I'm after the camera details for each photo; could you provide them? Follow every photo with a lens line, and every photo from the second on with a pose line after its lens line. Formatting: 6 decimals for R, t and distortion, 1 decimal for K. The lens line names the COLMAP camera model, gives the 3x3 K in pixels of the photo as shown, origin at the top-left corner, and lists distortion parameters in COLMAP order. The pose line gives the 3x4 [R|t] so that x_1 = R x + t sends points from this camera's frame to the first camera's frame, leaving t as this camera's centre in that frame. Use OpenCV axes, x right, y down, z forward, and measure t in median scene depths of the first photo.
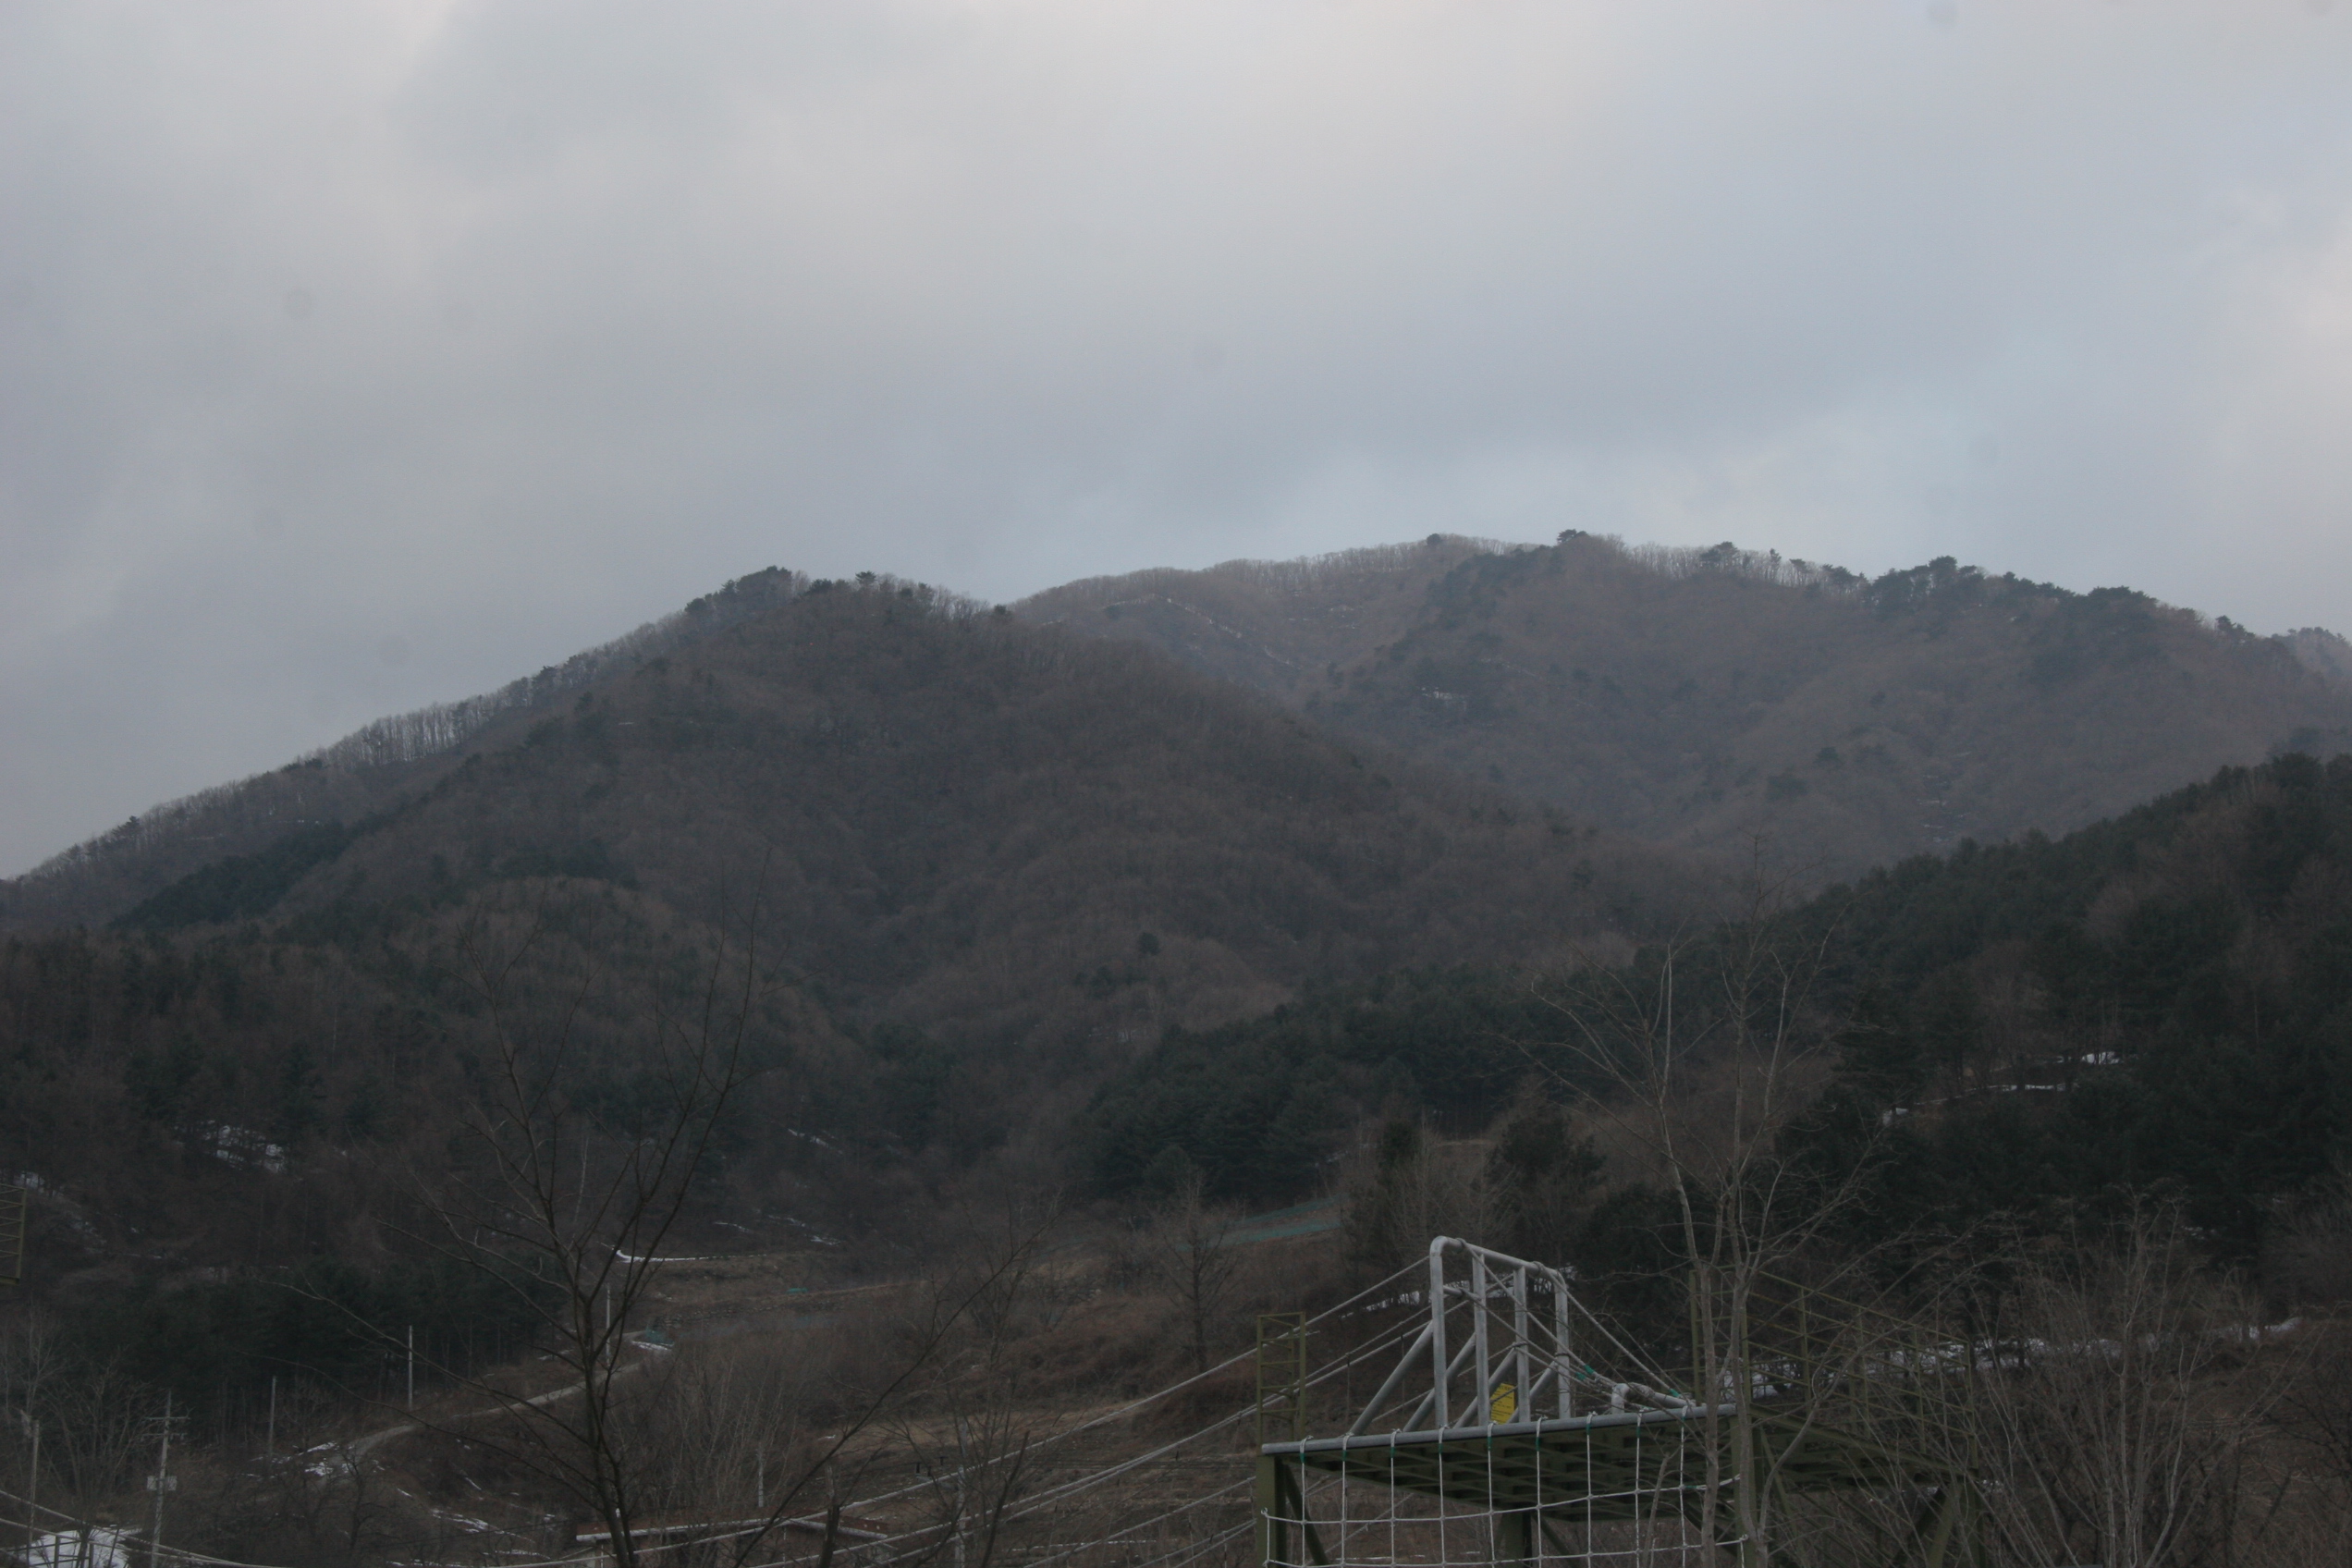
lens RADIAL K [[4642.3, 0, 1058.3], [0, 4642.3, 727.6], [0, 0, 1]] dist [0.287170, 0.133063]
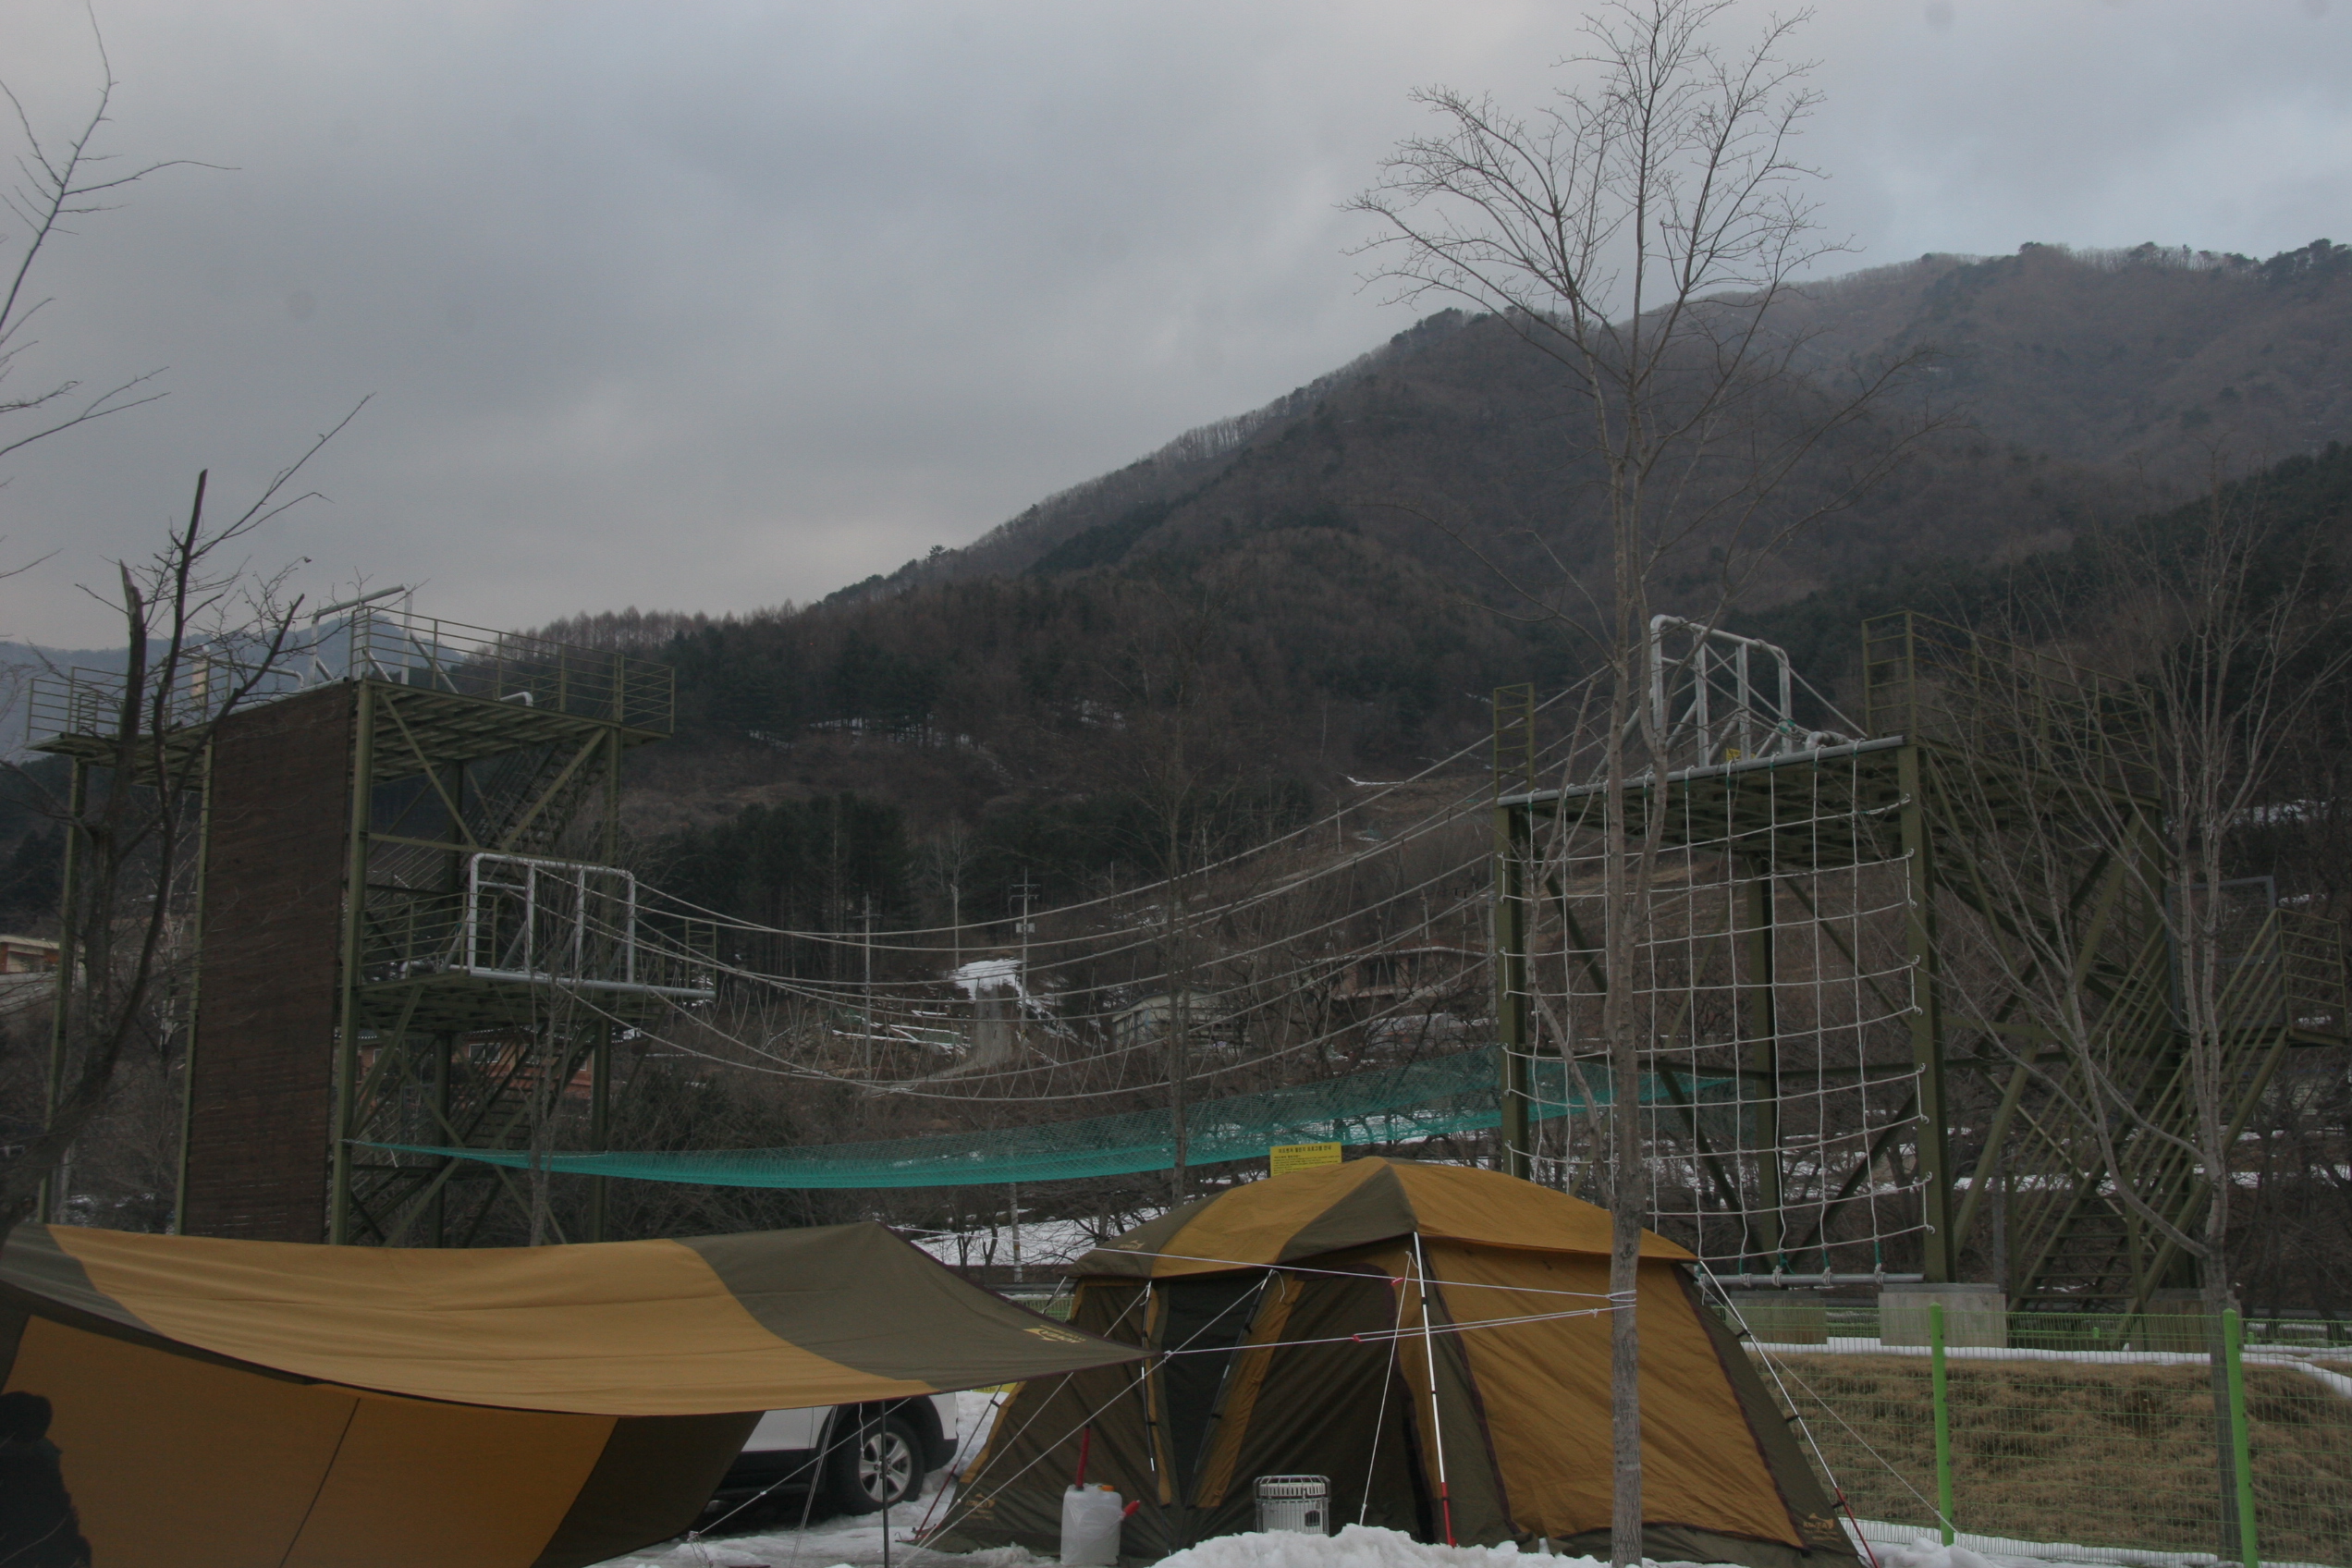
lens RADIAL K [[2912.7, 0, 1176.0], [0, 2912.7, 784.0], [0, 0, 1]] dist [0.020920, 0.378825]
pose [[0.978961, -0.031176, -0.201652, 0.034437], [0.050700, 0.994431, 0.092392, 0.025048], [0.197649, -0.100672, 0.975090, 0.091003]]
